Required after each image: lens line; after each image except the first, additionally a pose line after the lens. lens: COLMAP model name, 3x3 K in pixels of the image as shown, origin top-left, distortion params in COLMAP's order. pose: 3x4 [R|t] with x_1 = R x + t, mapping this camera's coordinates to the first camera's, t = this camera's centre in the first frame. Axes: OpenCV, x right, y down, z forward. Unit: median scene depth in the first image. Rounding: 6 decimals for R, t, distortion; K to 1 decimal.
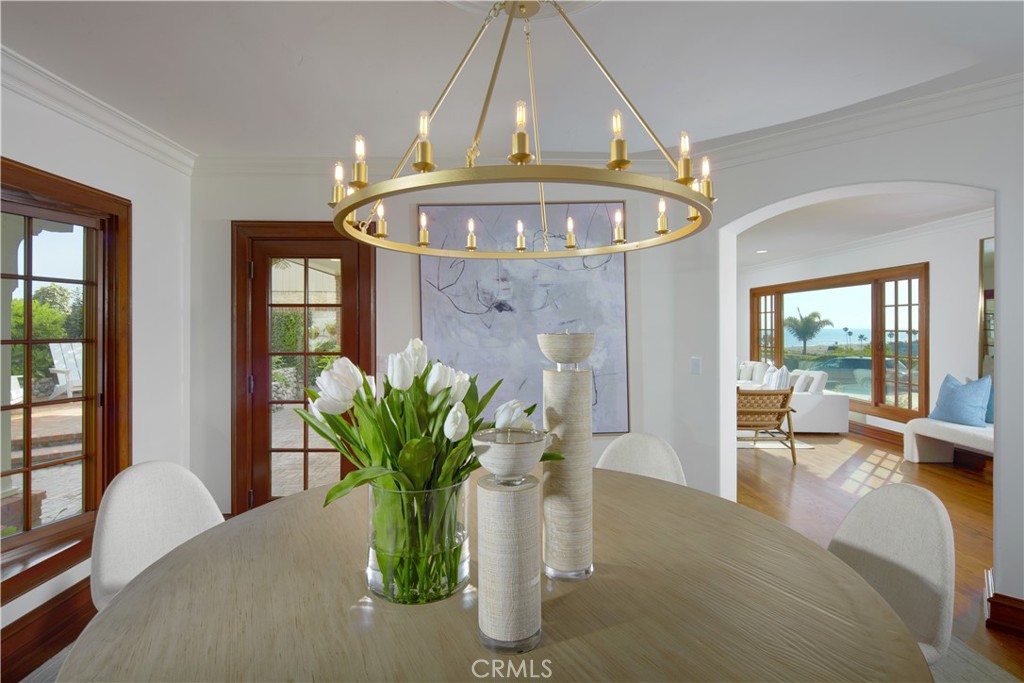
lens RADIAL K [[488.2, 0, 510.3], [0, 488.2, 328.2], [0, 0, 1]] dist [-0.001725, -0.000120]
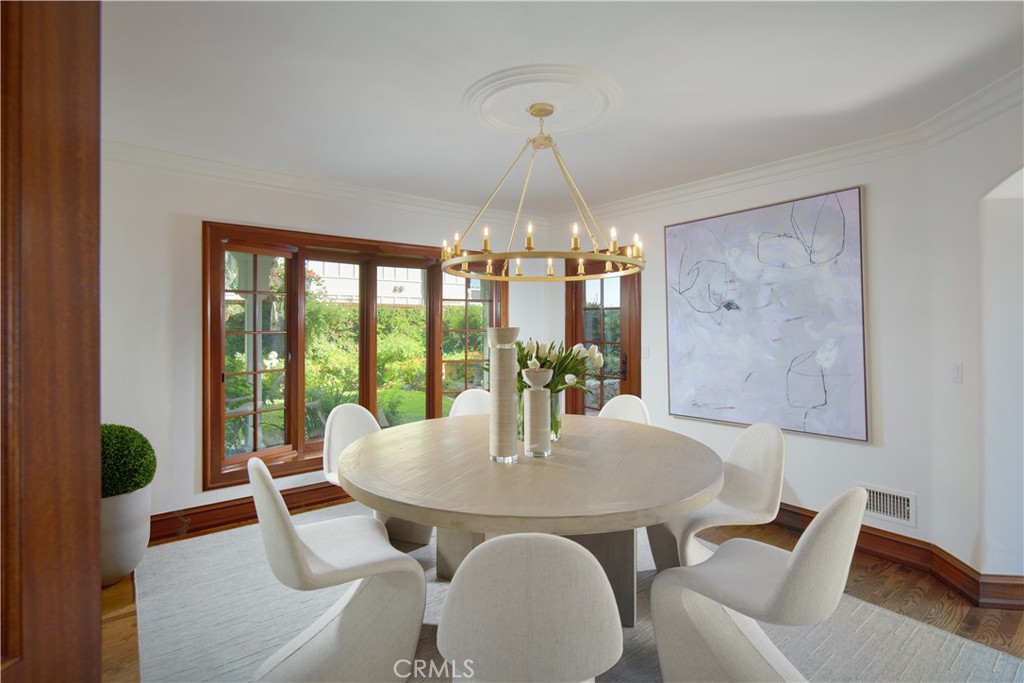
lens RADIAL K [[488.2, 0, 510.3], [0, 488.2, 328.2], [0, 0, 1]] dist [-0.001725, -0.000120]
pose [[0.589580, 0.009096, -0.807658, 0.588282], [-0.001872, 0.999949, 0.009896, -0.002699], [0.807707, -0.004322, 0.589568, -0.064685]]
